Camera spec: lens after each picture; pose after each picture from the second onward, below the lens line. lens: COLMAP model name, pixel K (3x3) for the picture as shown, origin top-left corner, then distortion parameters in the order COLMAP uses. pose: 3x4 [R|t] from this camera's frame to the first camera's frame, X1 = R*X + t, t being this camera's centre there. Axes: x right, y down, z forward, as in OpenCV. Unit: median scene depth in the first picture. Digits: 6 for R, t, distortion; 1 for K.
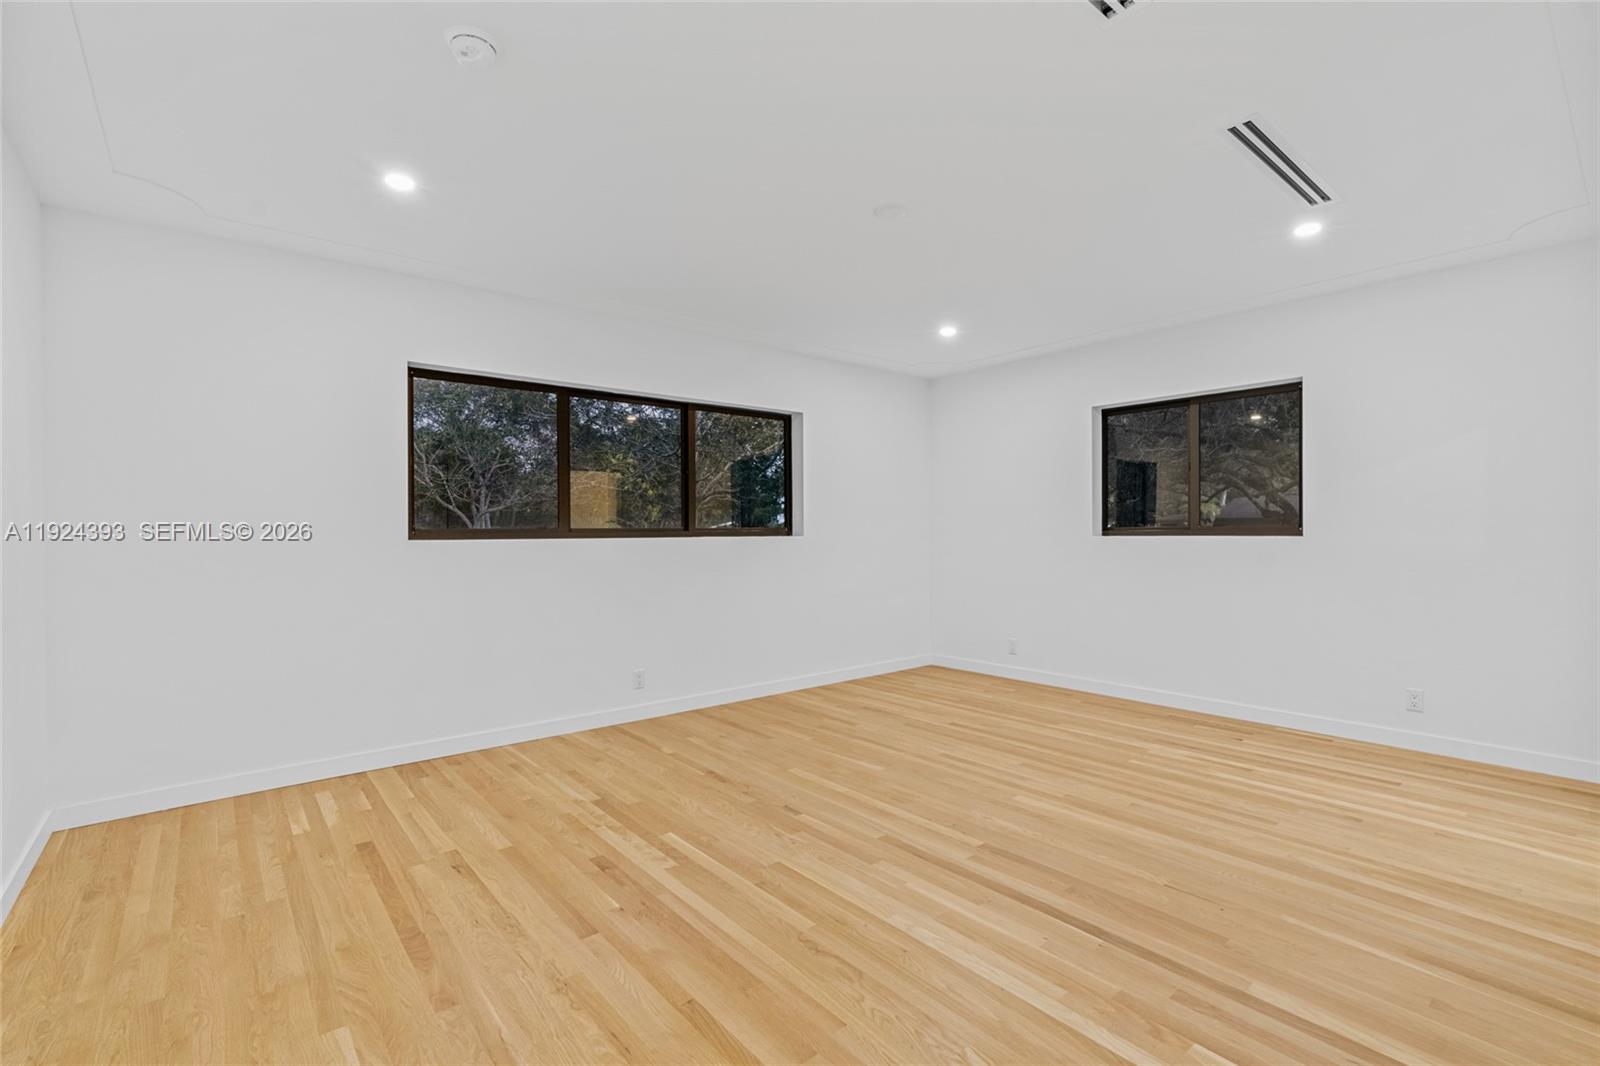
lens RADIAL K [[724.2, 0, 801.0], [0, 724.2, 547.3], [0, 0, 1]] dist [-0.004811, 0.000838]
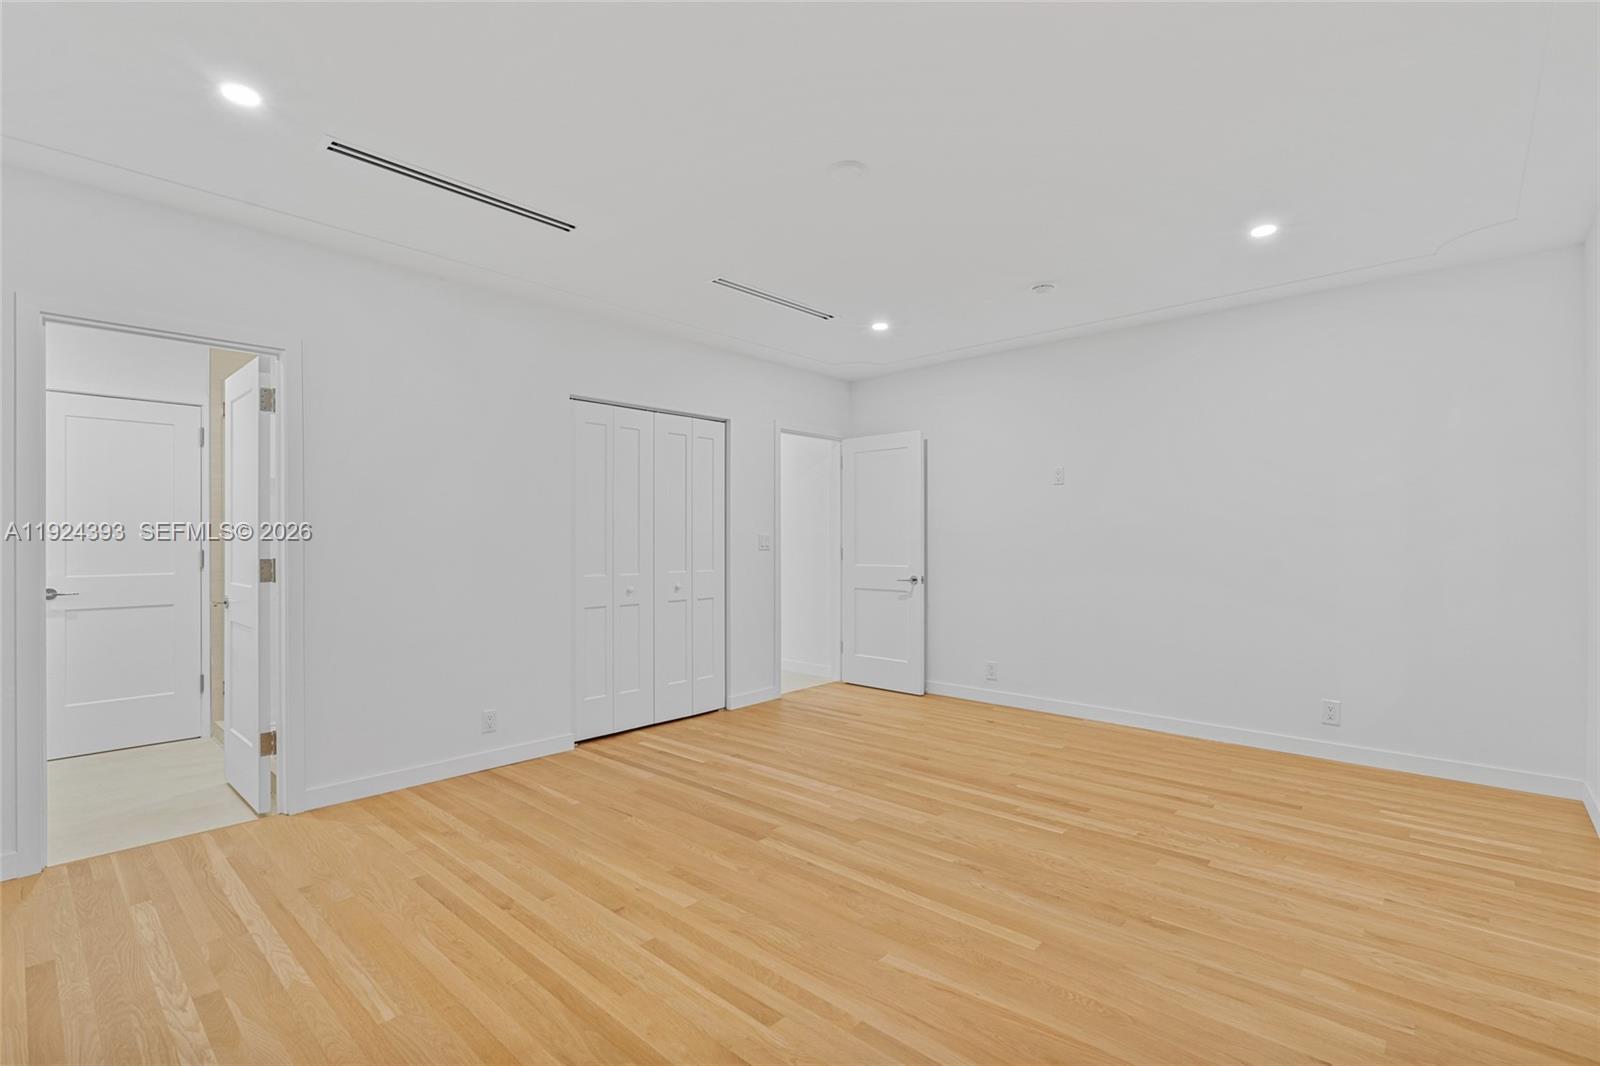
lens RADIAL K [[724.2, 0, 801.0], [0, 724.2, 547.3], [0, 0, 1]] dist [-0.004811, 0.000838]
pose [[-0.990703, 0.010650, -0.135627, 0.332030], [0.006224, 0.999435, 0.033015, -0.046379], [0.135902, 0.031864, -0.990210, 2.035624]]
